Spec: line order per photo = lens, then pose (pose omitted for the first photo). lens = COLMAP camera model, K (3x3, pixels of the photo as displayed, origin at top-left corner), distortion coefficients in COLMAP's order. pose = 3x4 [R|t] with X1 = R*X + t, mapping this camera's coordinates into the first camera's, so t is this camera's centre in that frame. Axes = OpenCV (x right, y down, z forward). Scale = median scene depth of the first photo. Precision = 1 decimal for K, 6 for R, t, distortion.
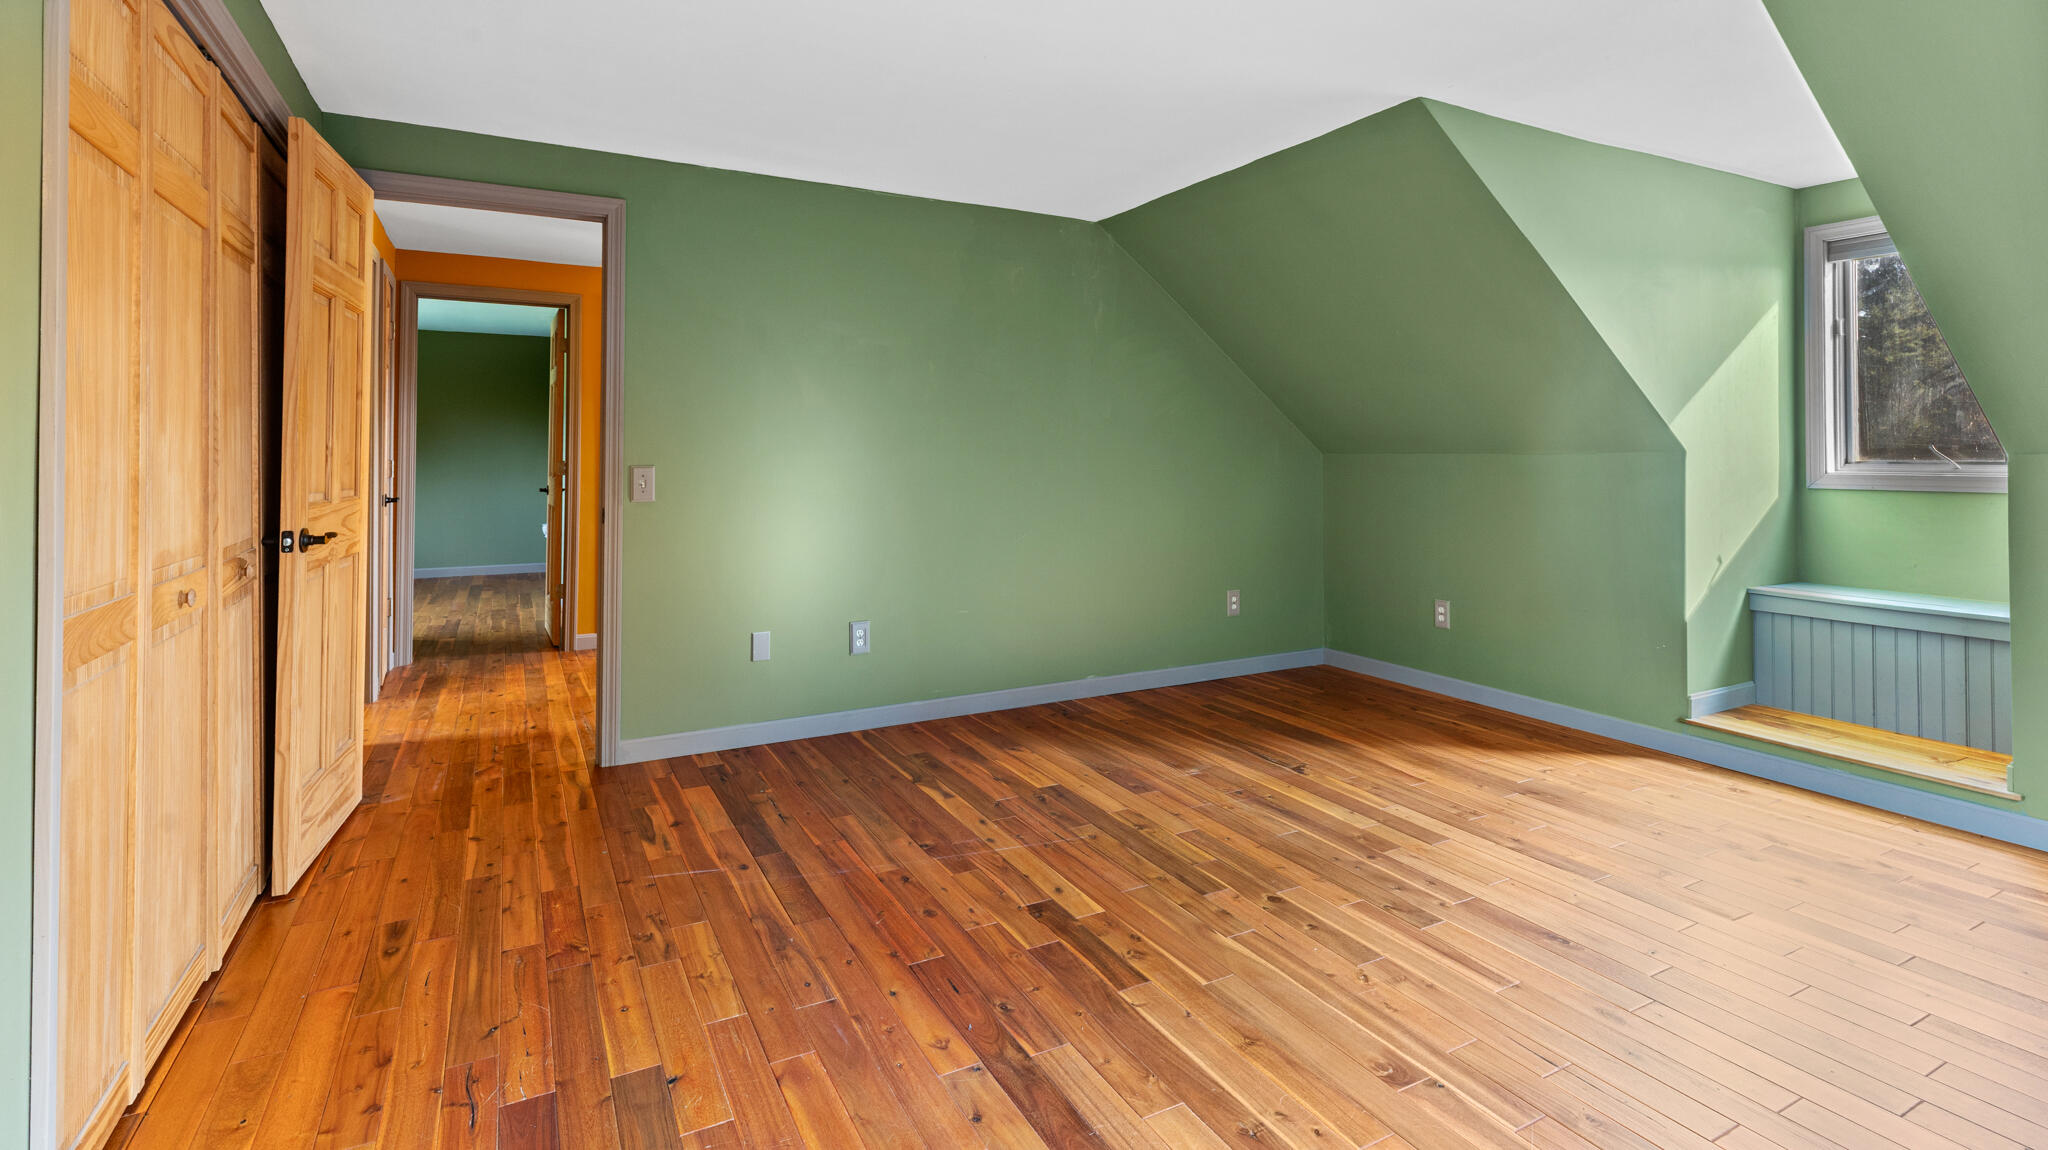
lens RADIAL K [[945.1, 0, 1024.0], [0, 945.1, 575.0], [0, 0, 1]] dist [-0.000553, -0.000055]
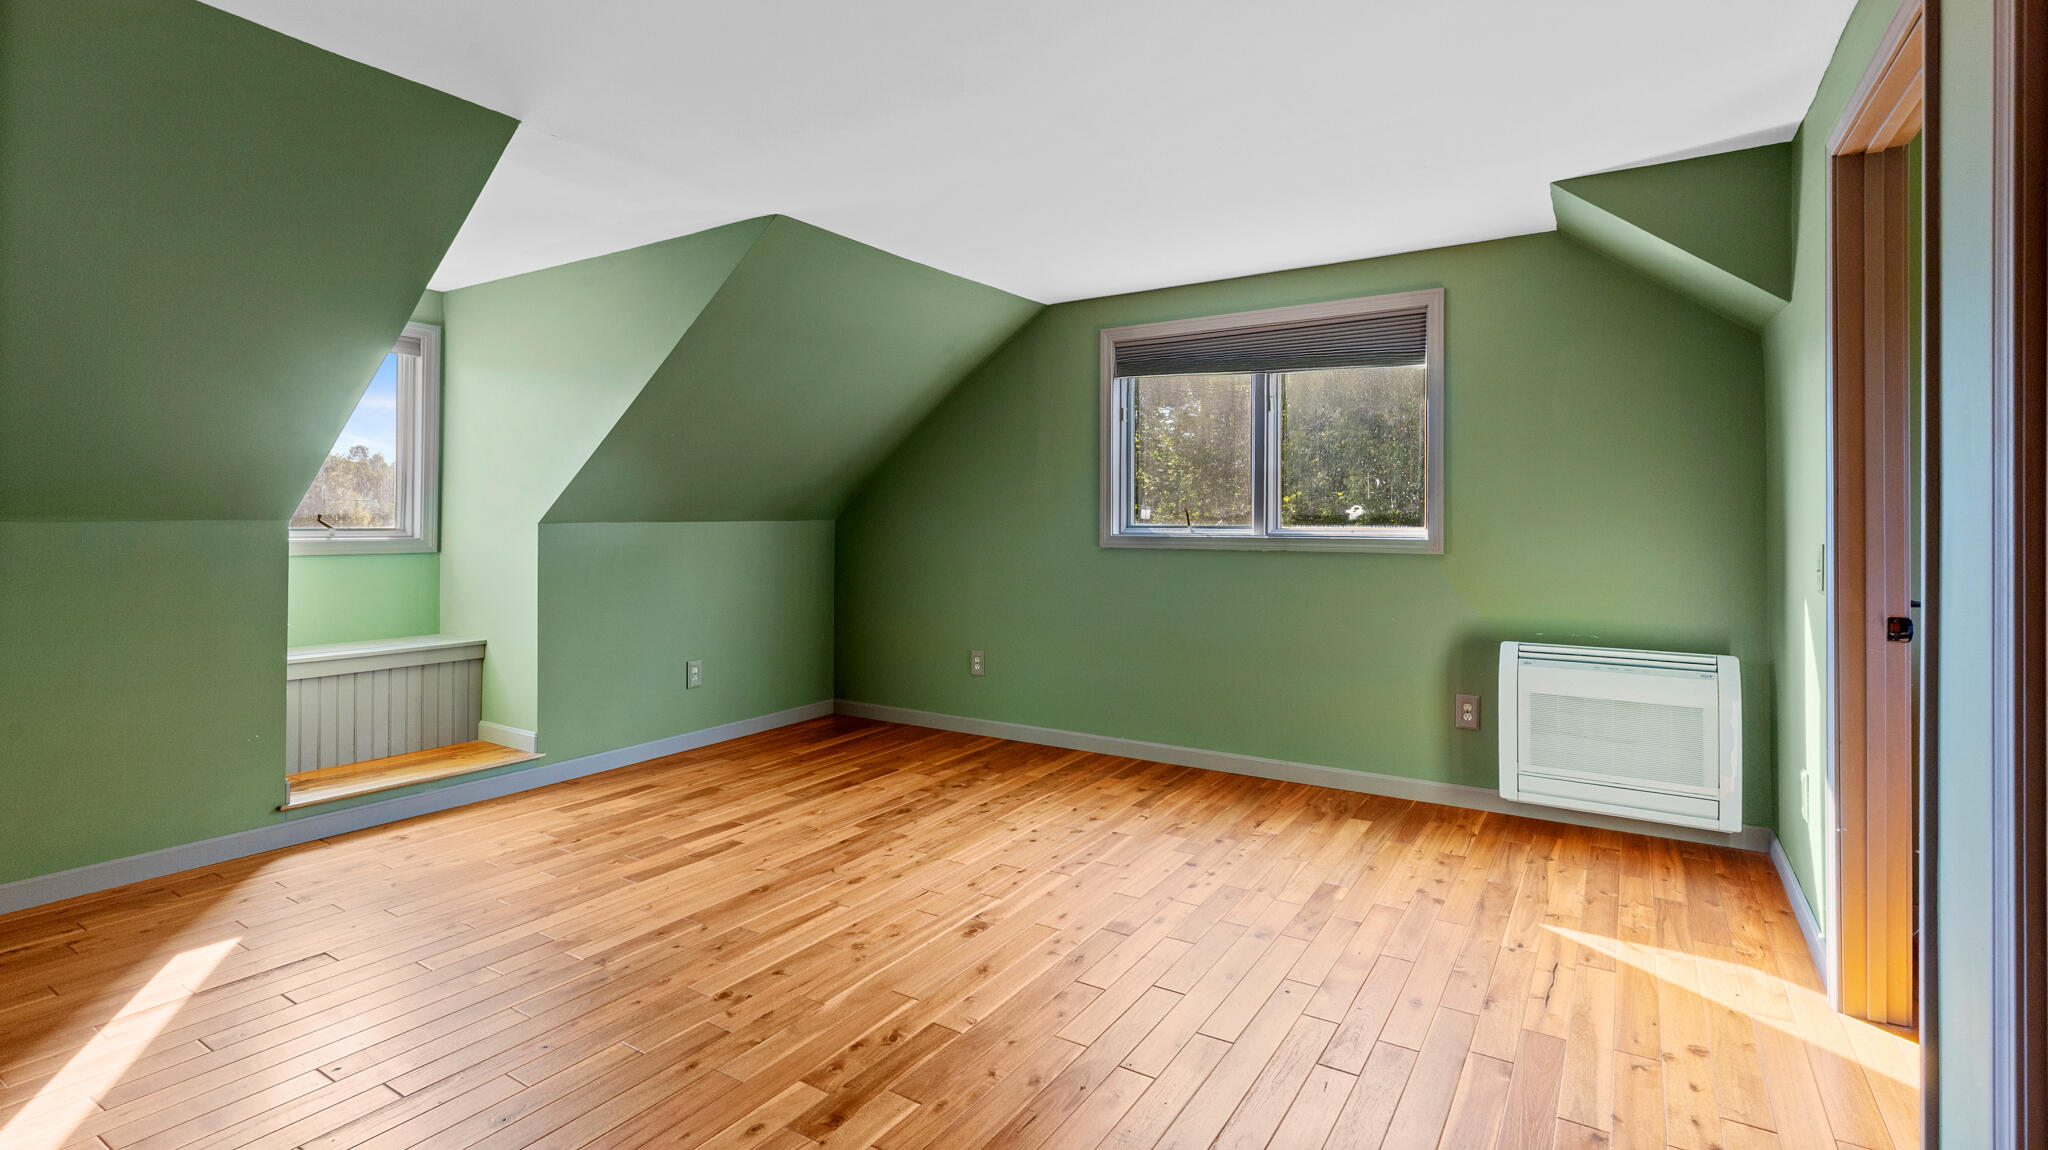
lens RADIAL K [[945.1, 0, 1024.0], [0, 945.1, 575.0], [0, 0, 1]] dist [-0.000553, -0.000055]
pose [[-0.479708, -0.049534, 0.876029, -0.766316], [0.110902, 0.986975, 0.116536, -0.166220], [-0.870391, 0.153056, -0.467966, 1.247073]]
